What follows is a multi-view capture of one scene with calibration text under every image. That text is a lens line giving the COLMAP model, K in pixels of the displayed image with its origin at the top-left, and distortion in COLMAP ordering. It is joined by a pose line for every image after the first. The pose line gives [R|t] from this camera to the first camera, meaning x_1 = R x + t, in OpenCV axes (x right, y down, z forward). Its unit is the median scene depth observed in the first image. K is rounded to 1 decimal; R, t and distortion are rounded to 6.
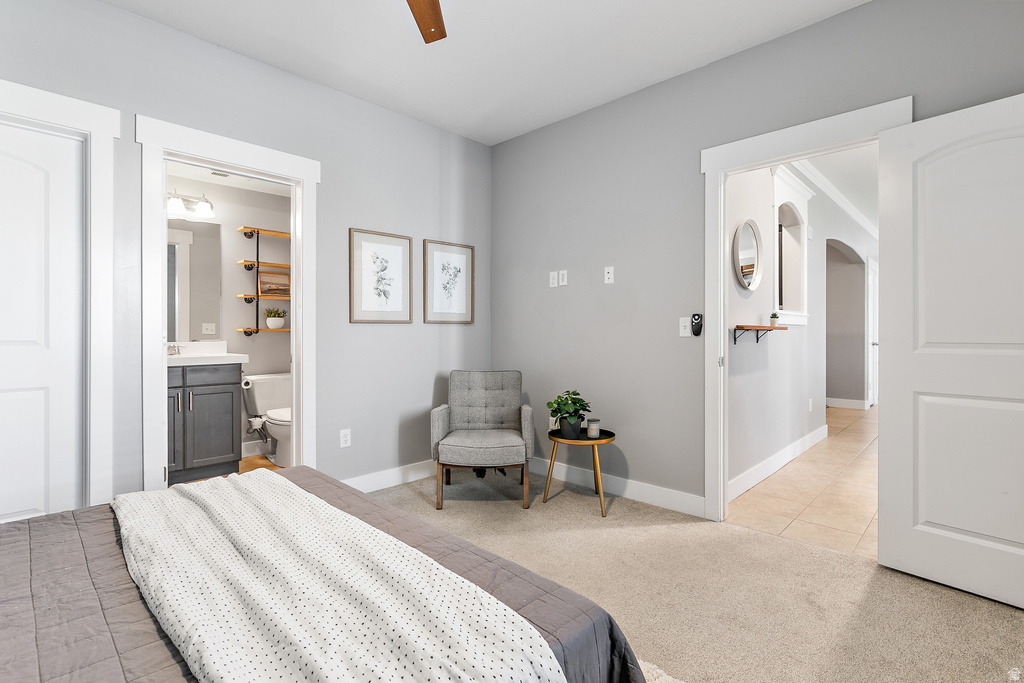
lens RADIAL K [[485.6, 0, 517.0], [0, 485.6, 329.0], [0, 0, 1]] dist [-0.001205, 0.000553]
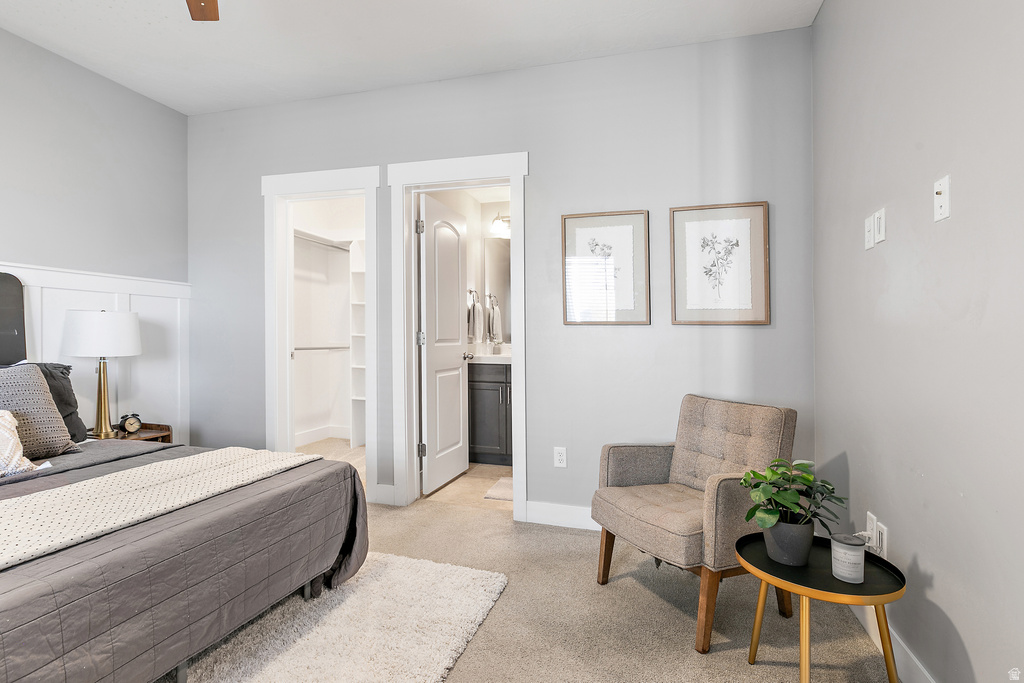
lens RADIAL K [[501.7, 0, 509.4], [0, 501.7, 327.6], [0, 0, 1]] dist [-0.001507, 0.000417]
pose [[0.454018, -0.009049, -0.890947, 0.372957], [-0.010203, 0.999830, -0.015354, 0.006604], [0.890934, 0.016062, 0.453848, 0.458579]]
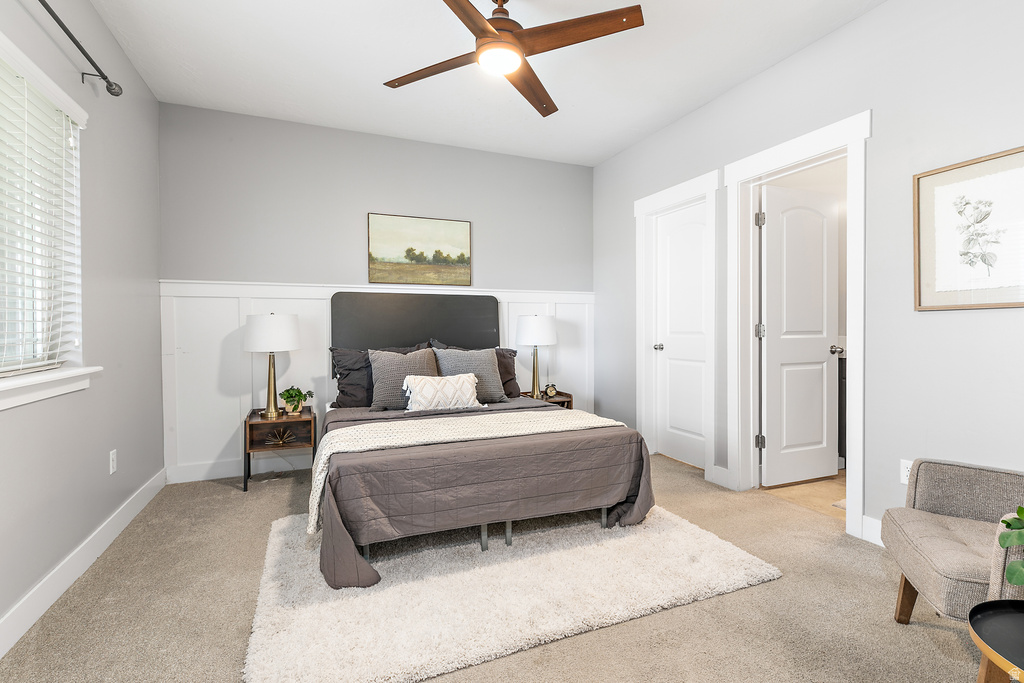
lens RADIAL K [[485.6, 0, 517.0], [0, 485.6, 329.0], [0, 0, 1]] dist [-0.001205, 0.000553]
pose [[-0.391779, 0.001243, -0.920058, 0.476141], [0.008026, 0.999966, -0.002067, 0.009231], [0.920024, -0.008194, -0.391776, 0.670472]]
